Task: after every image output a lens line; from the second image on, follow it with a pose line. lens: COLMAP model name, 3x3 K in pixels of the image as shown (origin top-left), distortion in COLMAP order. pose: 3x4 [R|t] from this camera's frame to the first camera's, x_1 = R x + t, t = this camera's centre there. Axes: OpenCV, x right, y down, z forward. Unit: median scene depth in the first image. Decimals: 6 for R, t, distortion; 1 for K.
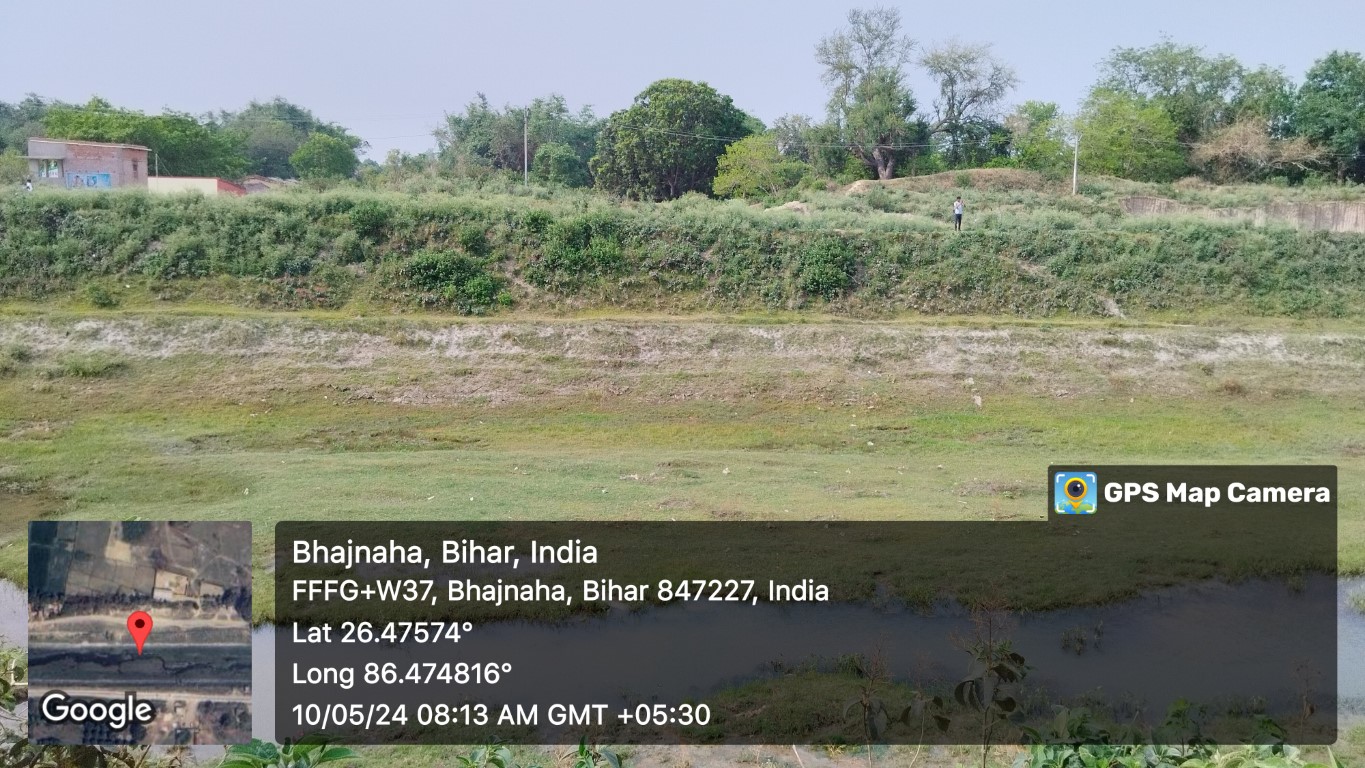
lens RADIAL K [[1137.4, 0, 697.0], [0, 1137.4, 383.5], [0, 0, 1]] dist [0.094402, -0.191029]
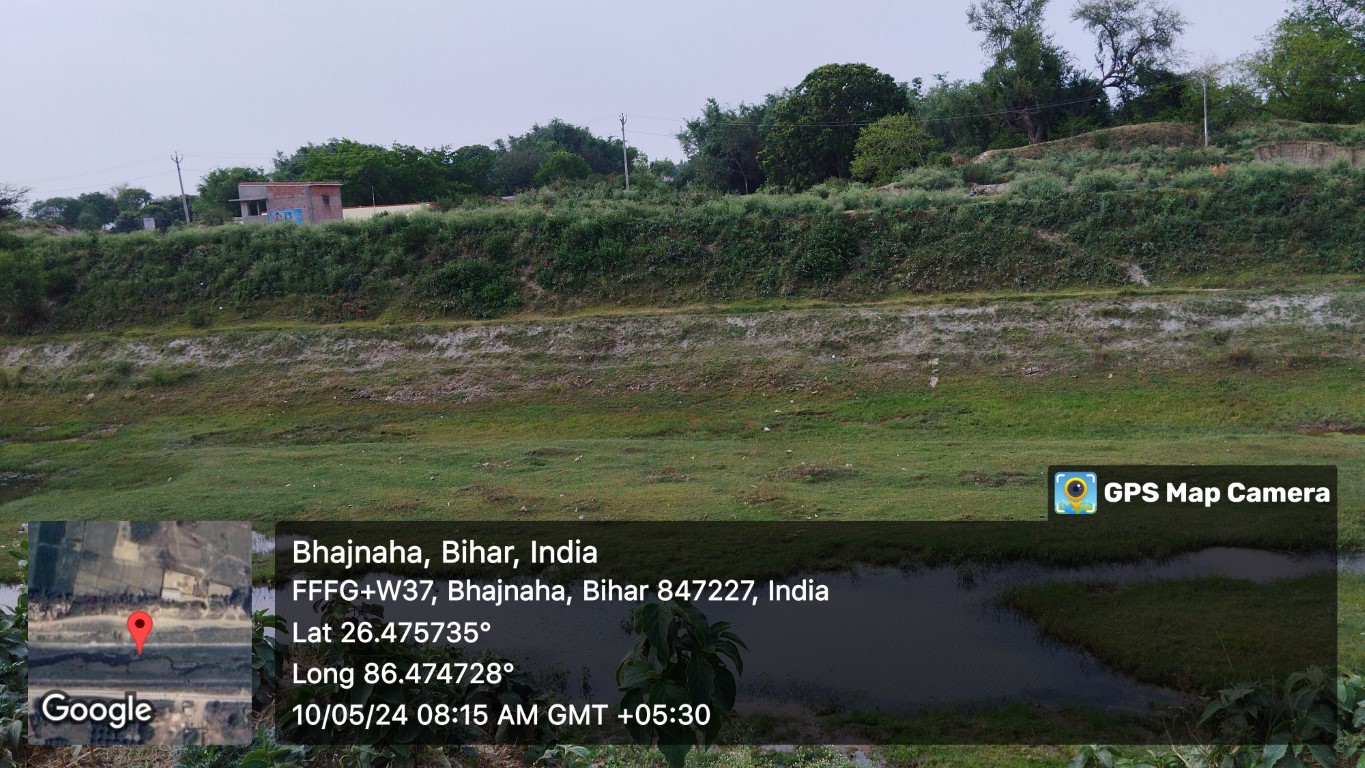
lens RADIAL K [[1137.4, 0, 697.0], [0, 1137.4, 383.5], [0, 0, 1]] dist [0.094402, -0.191029]
pose [[0.949132, -0.031403, -0.313308, 0.334874], [0.034770, 0.999382, 0.005163, 0.004098], [0.312952, -0.015795, 0.949638, 0.025386]]
